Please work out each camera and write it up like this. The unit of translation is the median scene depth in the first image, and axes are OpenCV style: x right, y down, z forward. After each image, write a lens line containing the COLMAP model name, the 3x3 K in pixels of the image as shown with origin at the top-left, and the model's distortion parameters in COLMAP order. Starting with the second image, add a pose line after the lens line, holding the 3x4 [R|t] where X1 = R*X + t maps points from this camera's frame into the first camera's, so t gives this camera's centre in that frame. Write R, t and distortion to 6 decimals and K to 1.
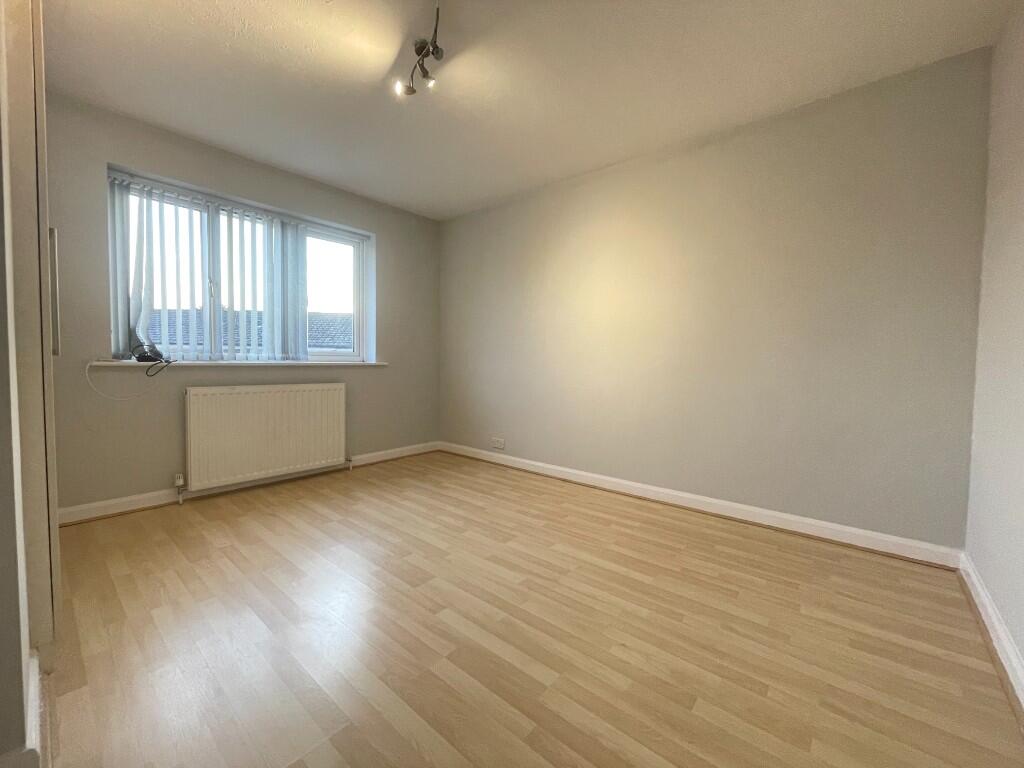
lens RADIAL K [[410.5, 0, 509.0], [0, 410.5, 381.6], [0, 0, 1]] dist [-0.004237, -0.000173]
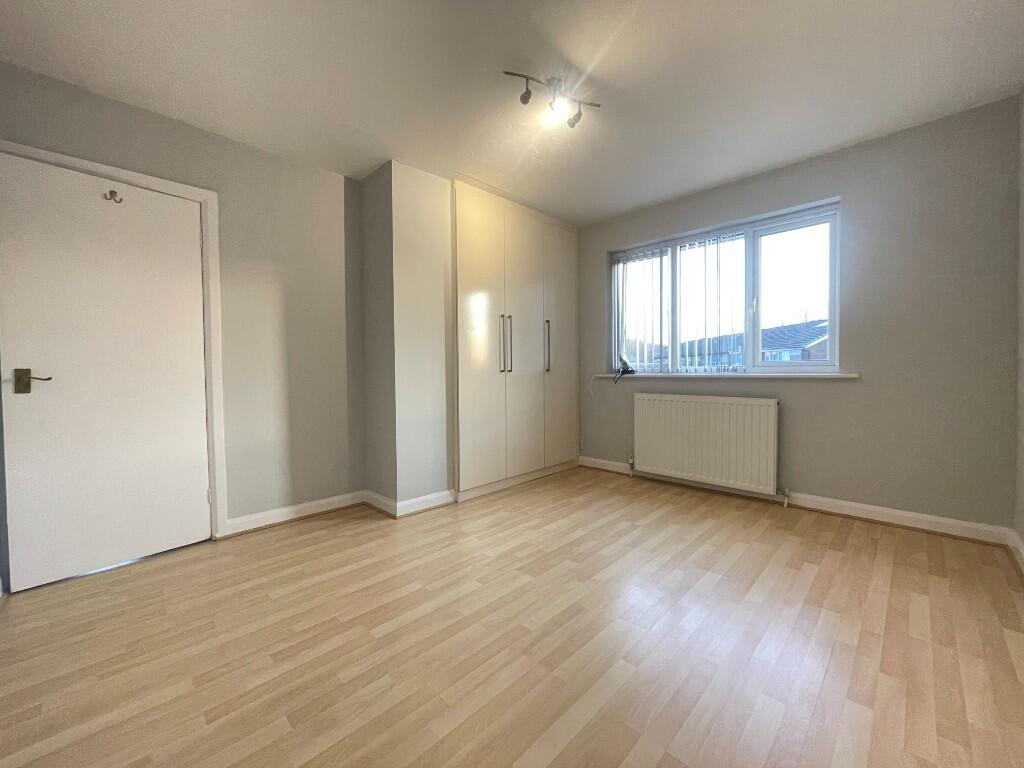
lens RADIAL K [[410.5, 0, 511.4], [0, 410.5, 380.1], [0, 0, 1]] dist [-0.004237, -0.000173]
pose [[-0.076215, 0.013069, -0.997006, 0.548233], [-0.039775, 0.999078, 0.016137, -0.031549], [0.996298, 0.040886, -0.075625, 0.621505]]
